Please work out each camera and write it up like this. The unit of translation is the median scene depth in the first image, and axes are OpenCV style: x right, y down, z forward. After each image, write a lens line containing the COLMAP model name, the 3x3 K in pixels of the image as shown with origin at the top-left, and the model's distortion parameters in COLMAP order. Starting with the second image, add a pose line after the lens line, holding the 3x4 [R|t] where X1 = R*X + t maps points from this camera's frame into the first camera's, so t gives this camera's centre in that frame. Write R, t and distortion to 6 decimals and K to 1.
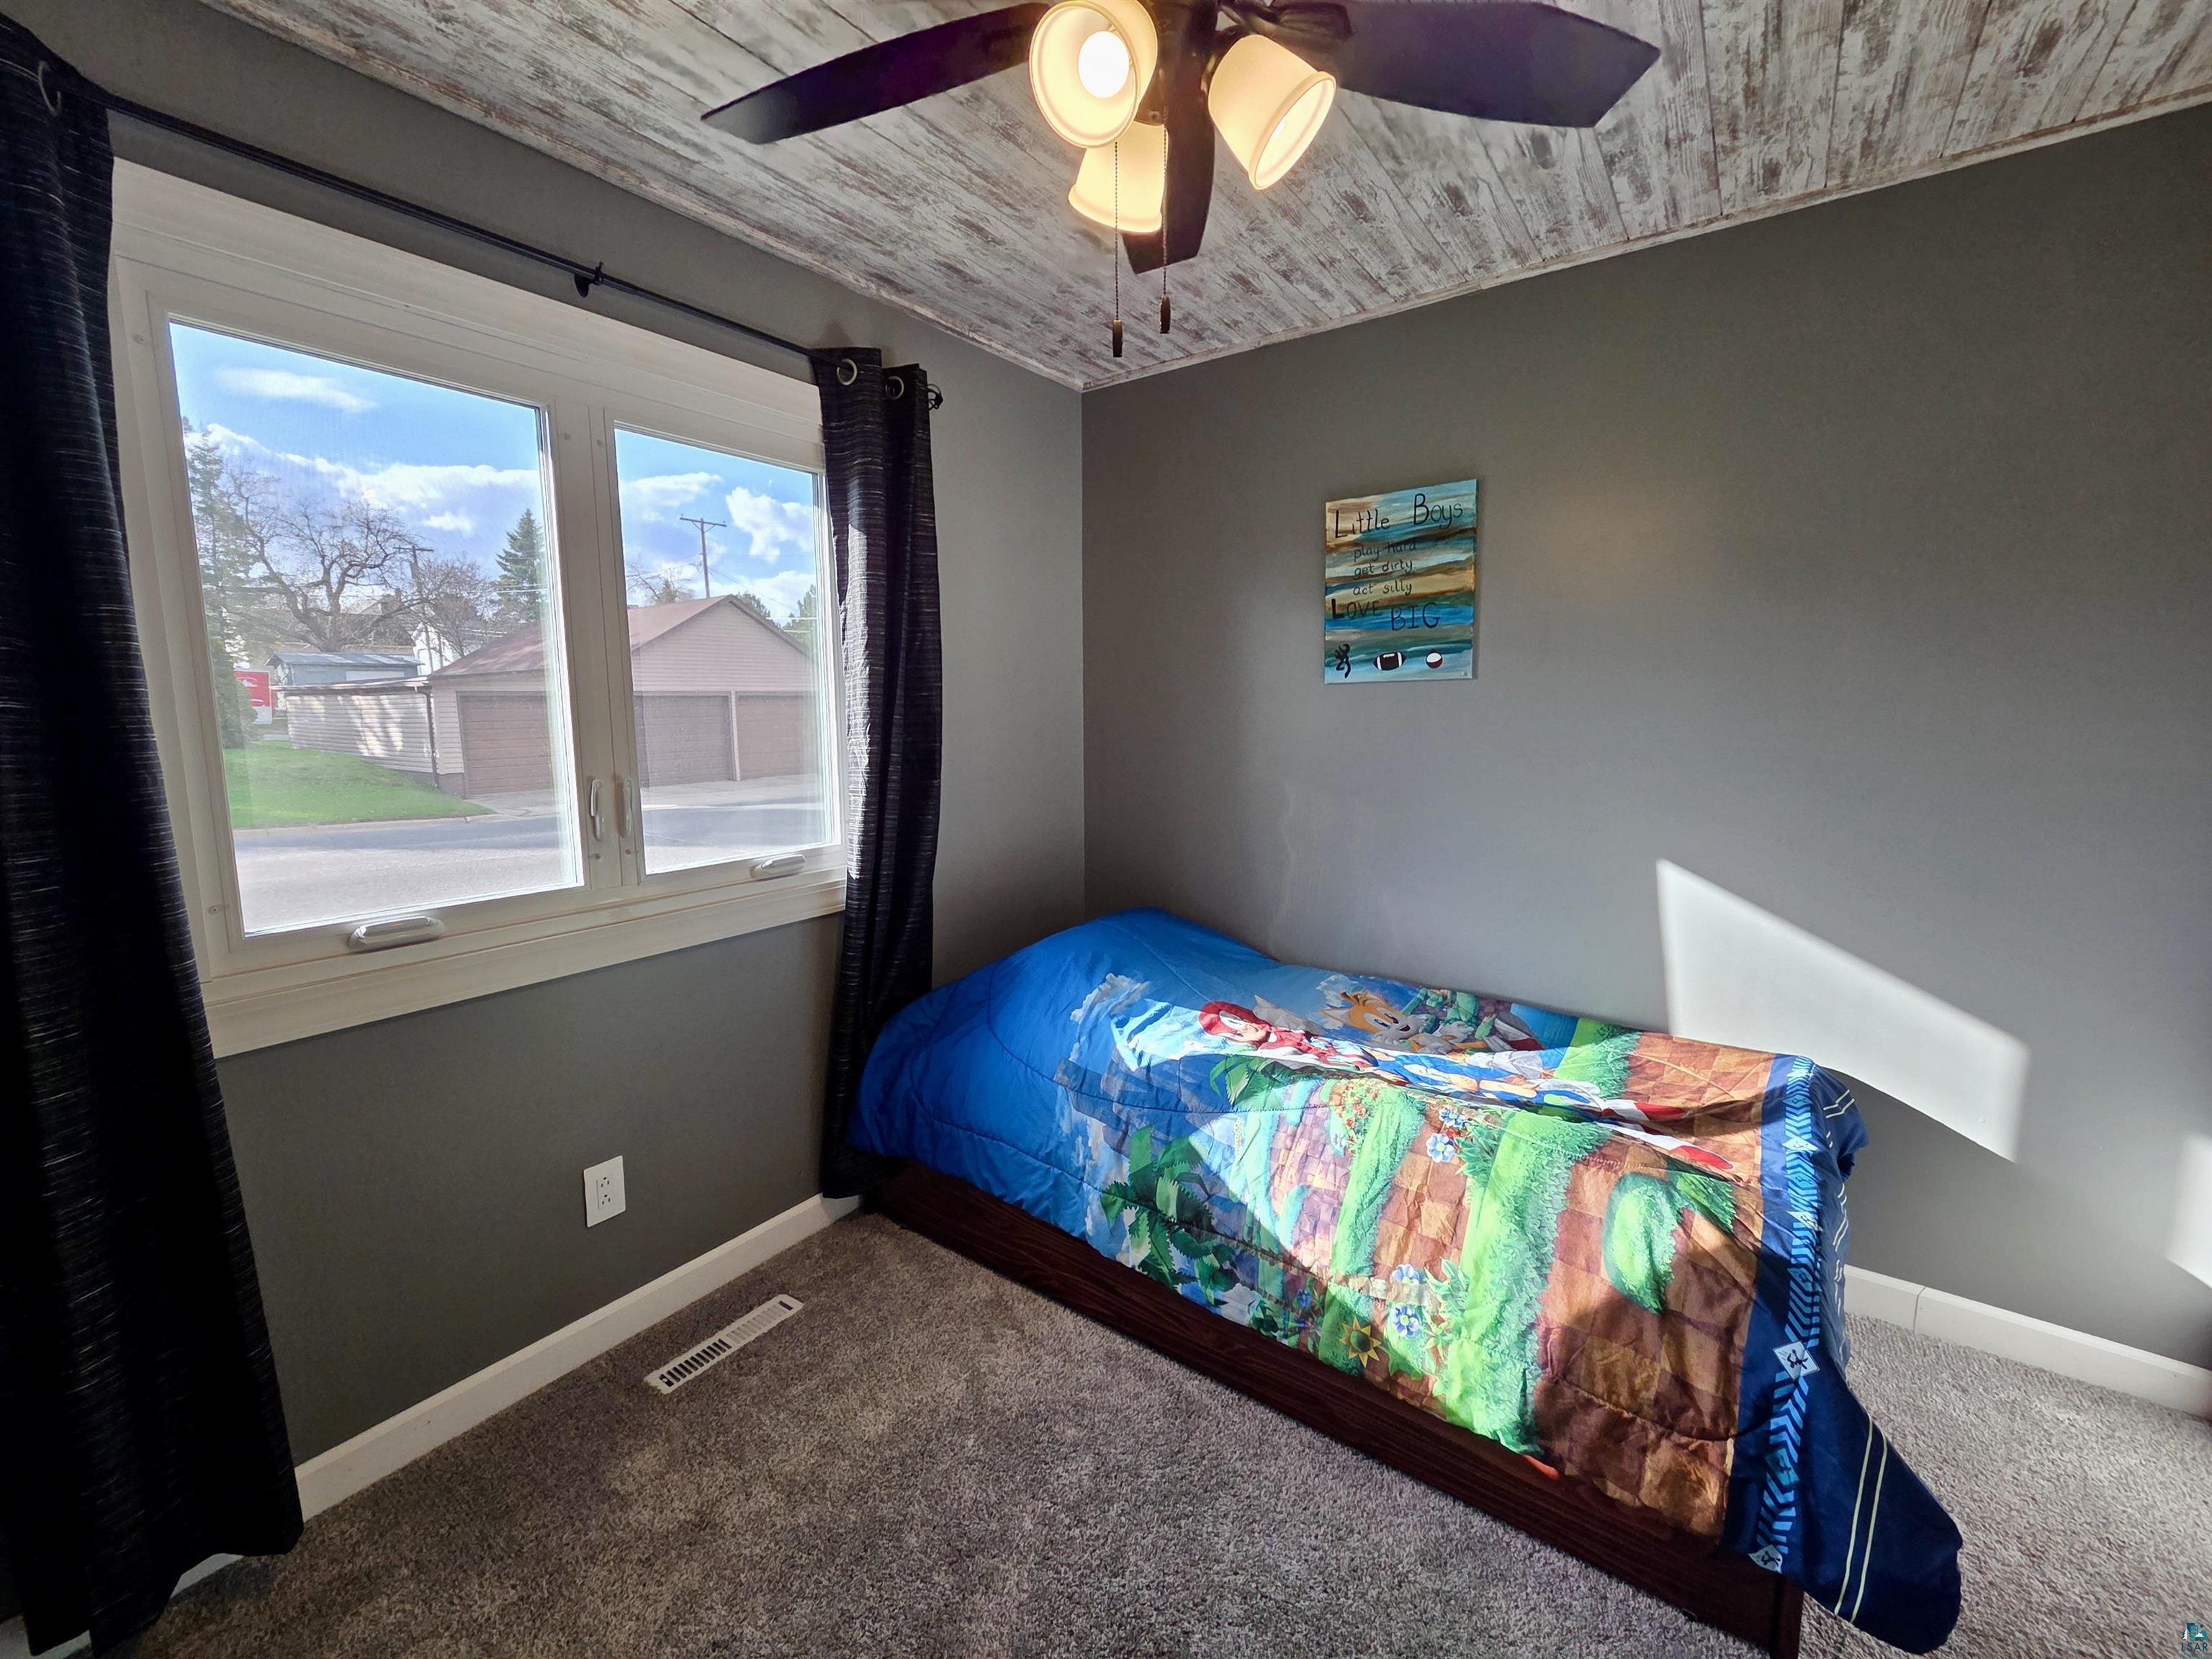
lens RADIAL K [[908.4, 0, 1094.2], [0, 908.4, 815.0], [0, 0, 1]] dist [0.003837, -0.000271]
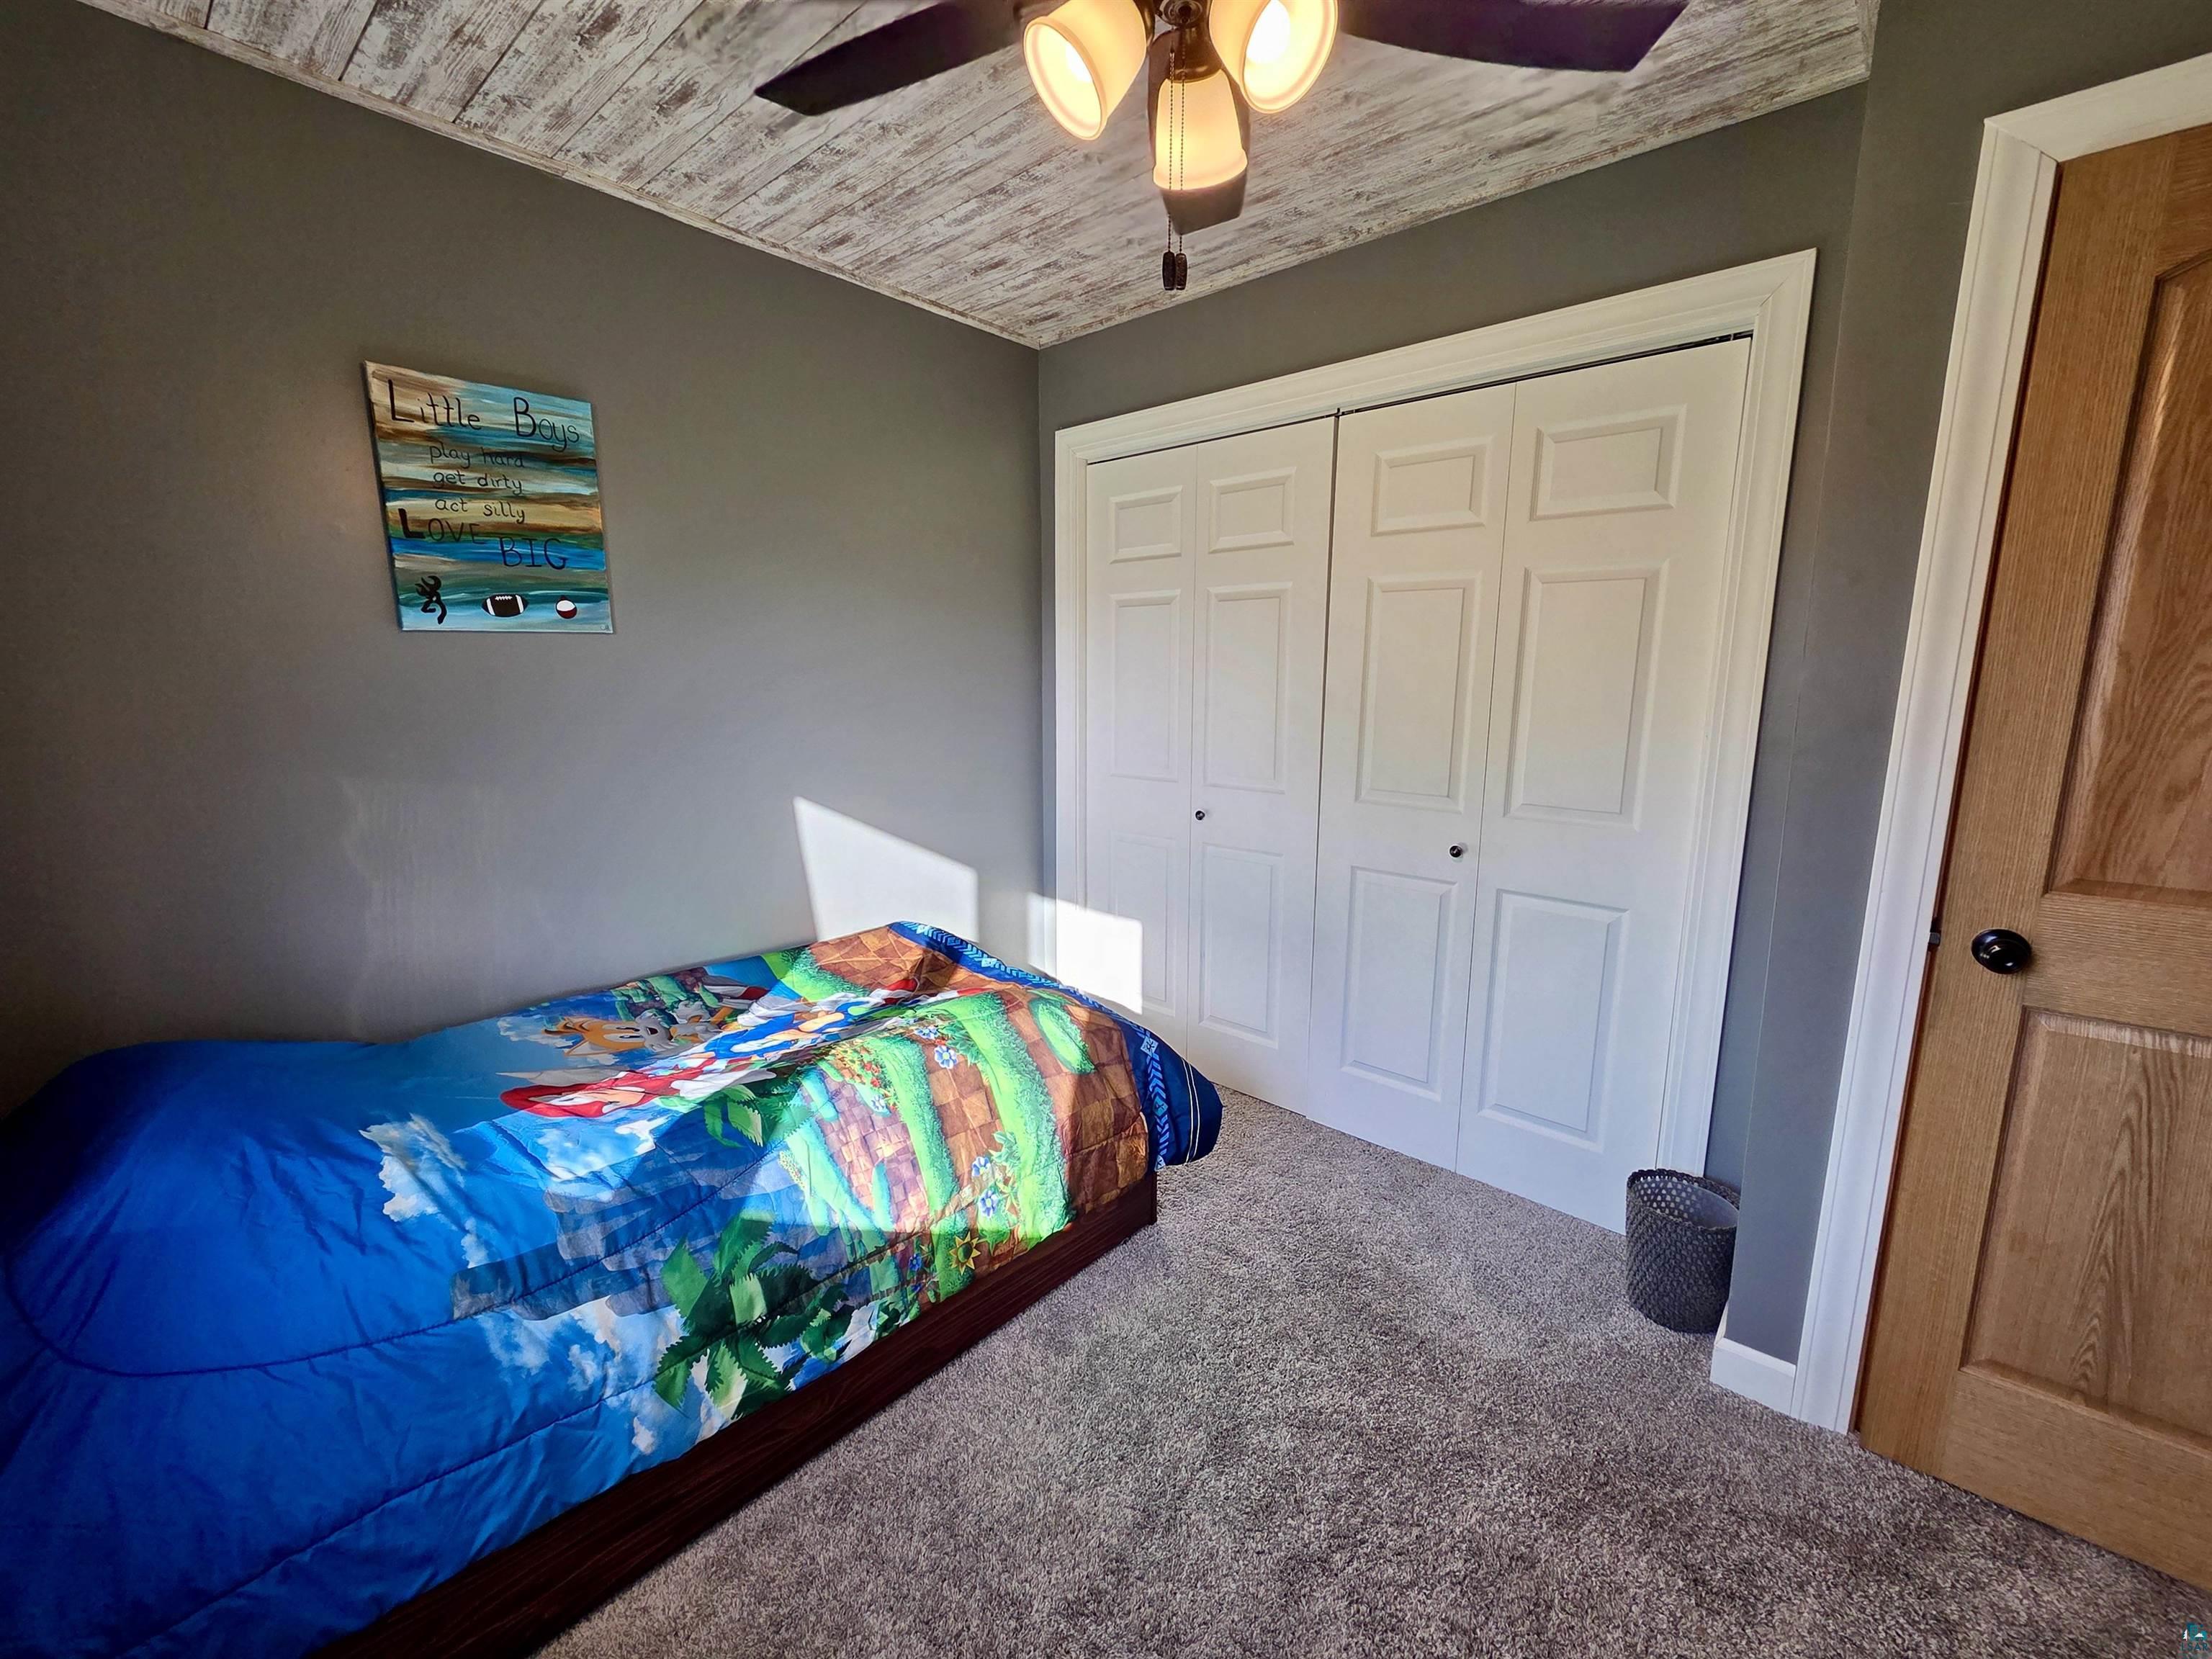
lens RADIAL K [[923.7, 0, 1093.8], [0, 923.7, 821.1], [0, 0, 1]] dist [0.003006, -0.000156]
pose [[0.095333, -0.154516, 0.983380, -0.552113], [0.121149, 0.982337, 0.142608, -0.048667], [-0.988046, 0.105540, 0.112369, 0.537306]]
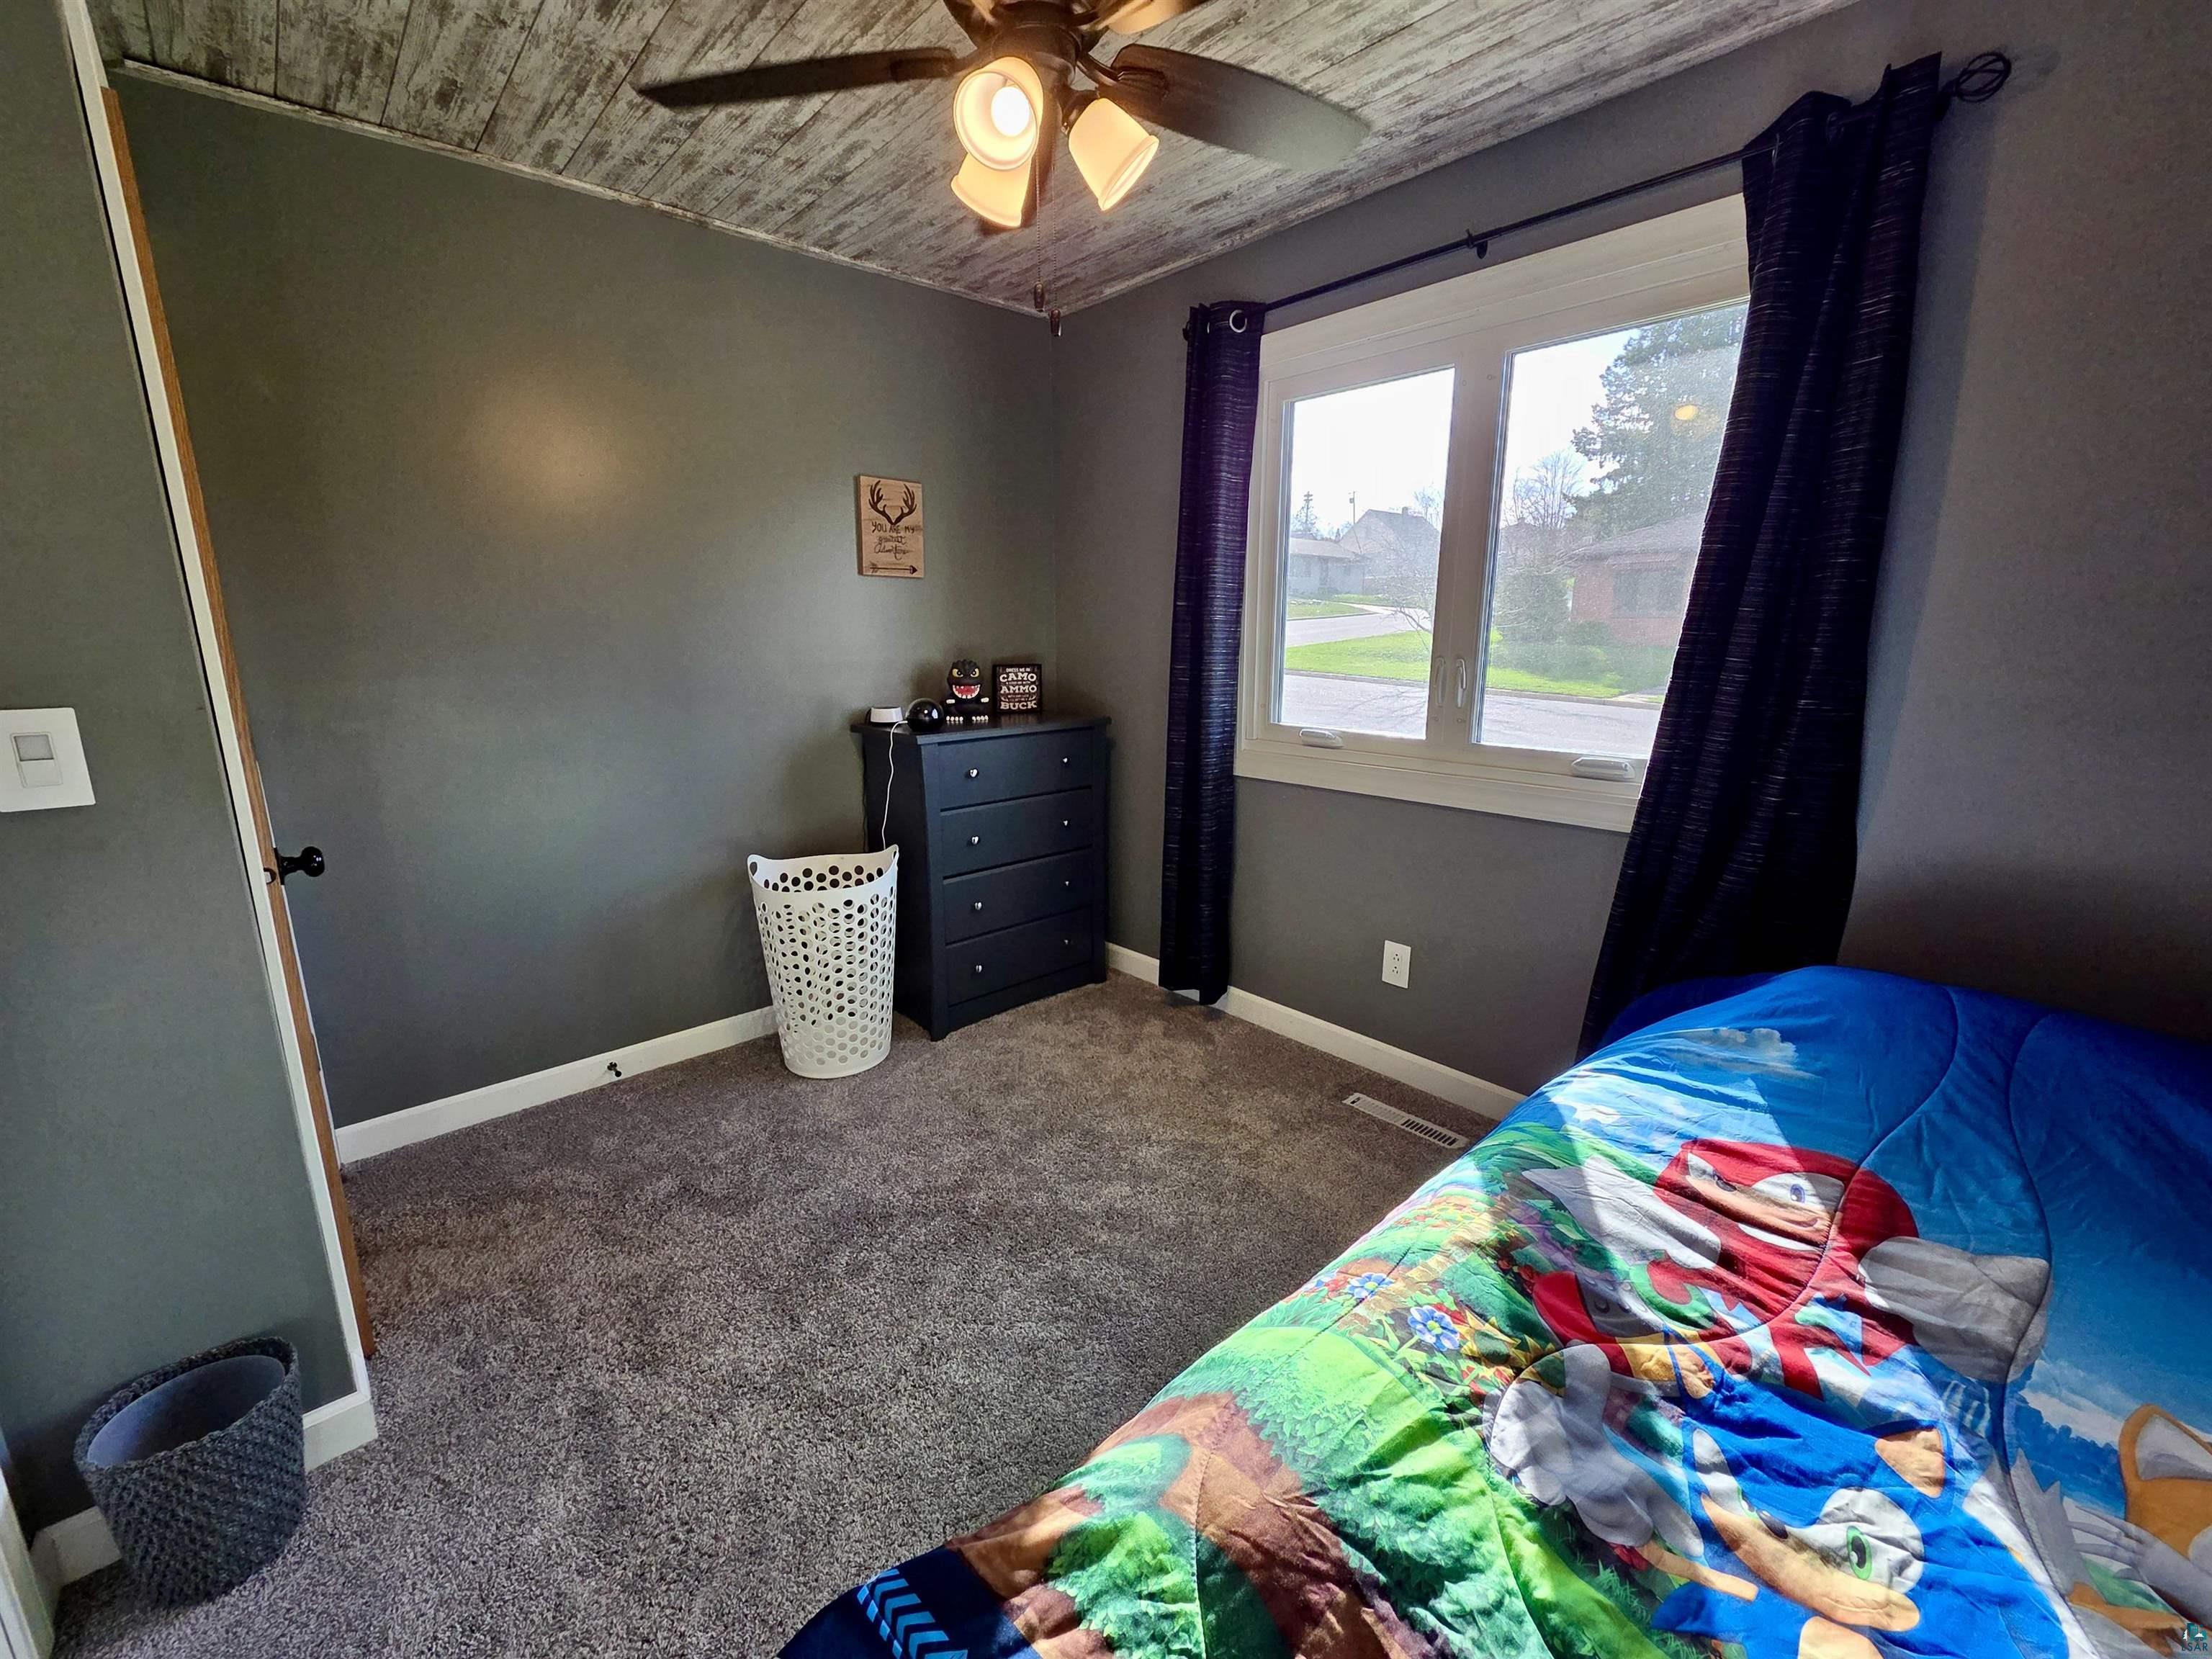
lens RADIAL K [[908.4, 0, 1094.2], [0, 908.4, 815.0], [0, 0, 1]] dist [0.003837, -0.000271]
pose [[-0.202964, 0.208002, -0.956839, 0.777063], [-0.116209, 0.965155, 0.234460, -0.065934], [0.972266, 0.158780, -0.171720, 0.734759]]
